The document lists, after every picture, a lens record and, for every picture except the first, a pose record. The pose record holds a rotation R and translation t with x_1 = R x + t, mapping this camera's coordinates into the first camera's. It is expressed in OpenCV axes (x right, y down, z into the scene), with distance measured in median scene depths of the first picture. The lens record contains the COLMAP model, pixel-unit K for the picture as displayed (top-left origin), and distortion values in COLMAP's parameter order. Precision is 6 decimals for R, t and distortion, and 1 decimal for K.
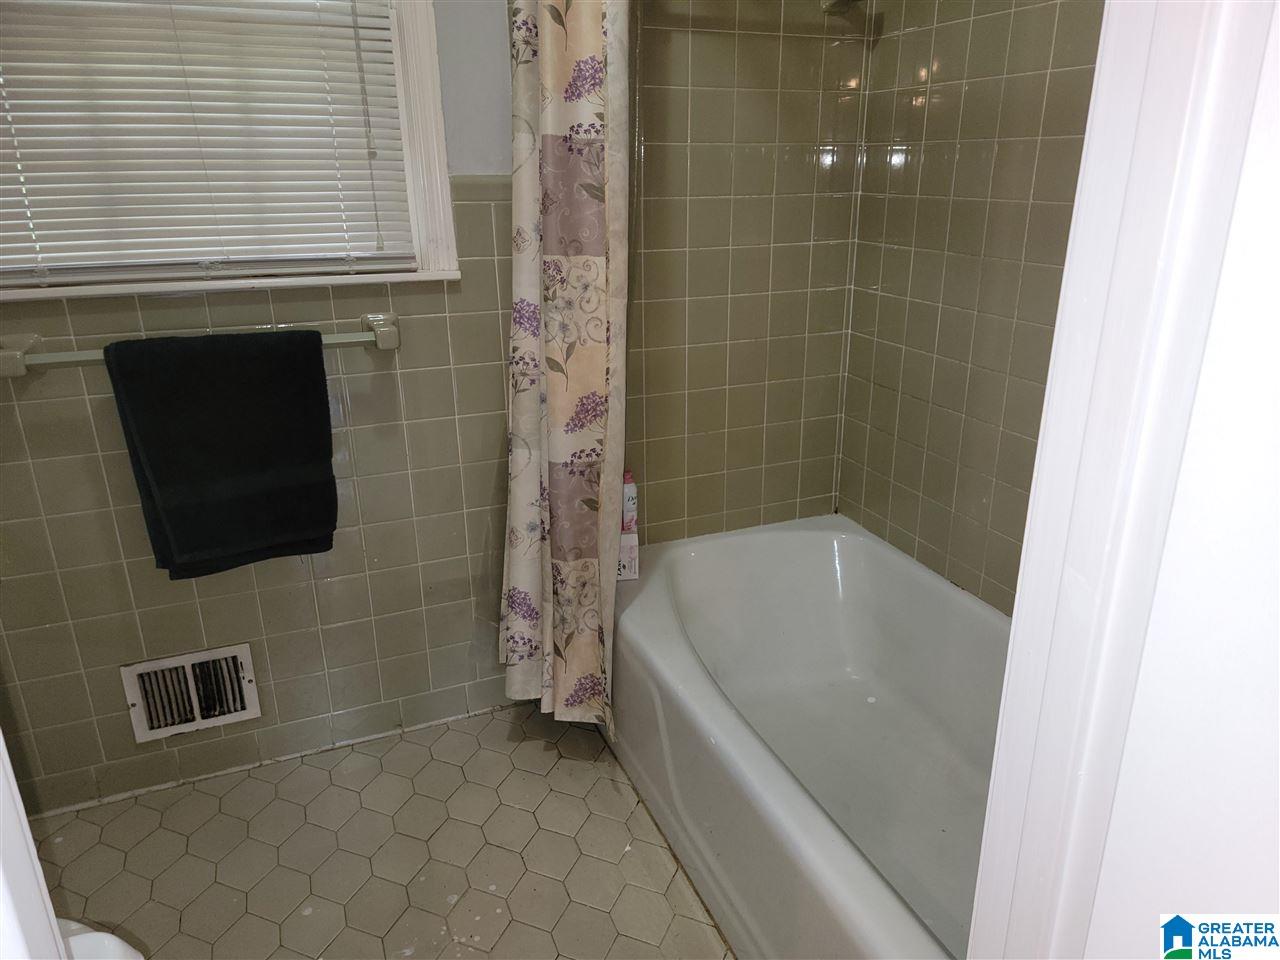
lens RADIAL K [[886.8, 0, 644.6], [0, 886.8, 472.7], [0, 0, 1]] dist [0.080159, -0.070892]
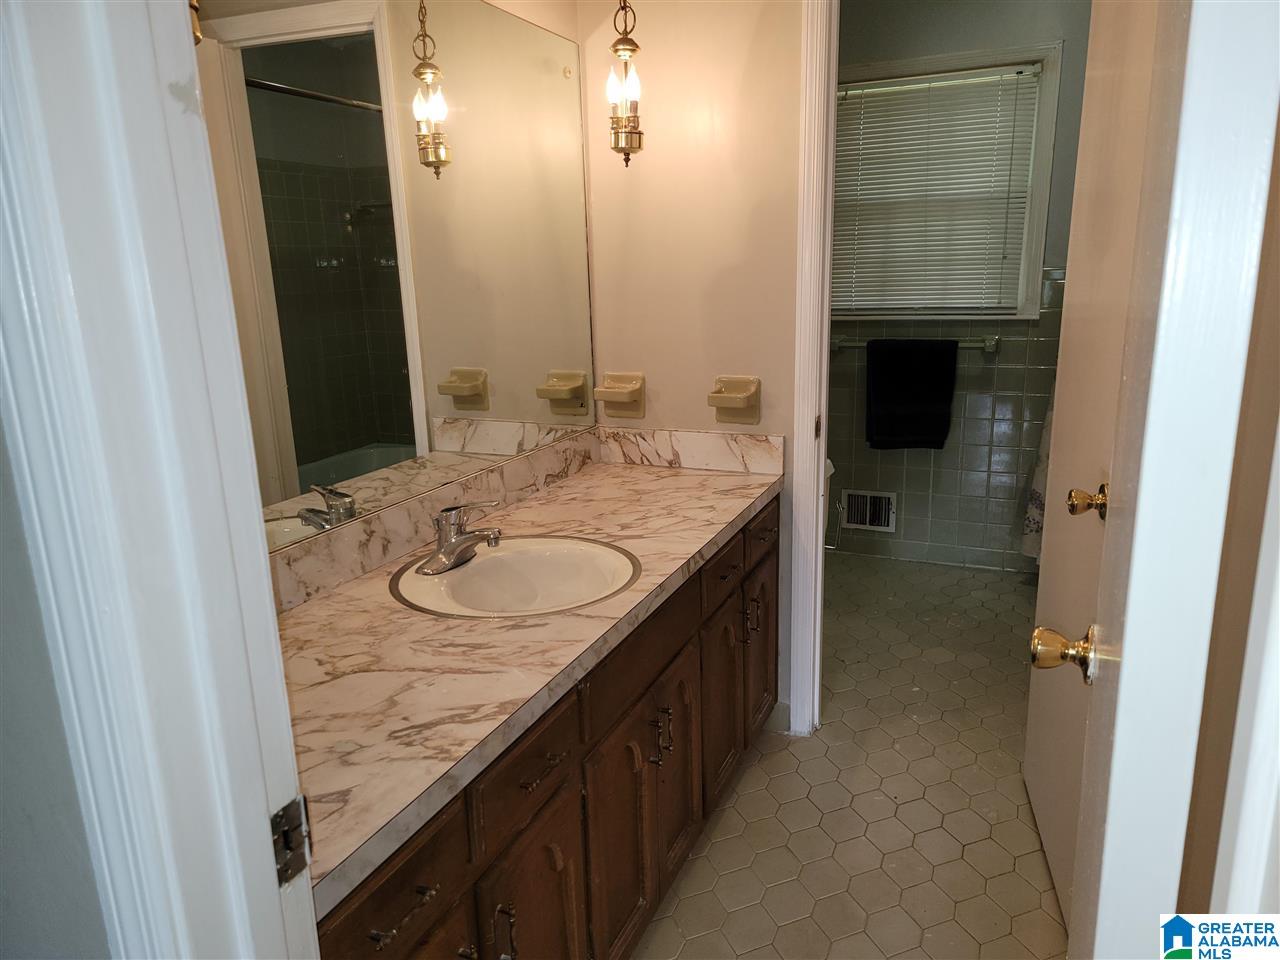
lens RADIAL K [[886.8, 0, 647.6], [0, 886.8, 481.6], [0, 0, 1]] dist [0.080159, -0.070892]
pose [[0.692651, 0.163584, -0.702477, 0.629635], [-0.222984, 0.974796, 0.007133, 0.296579], [0.685939, 0.151700, 0.711670, -0.895055]]
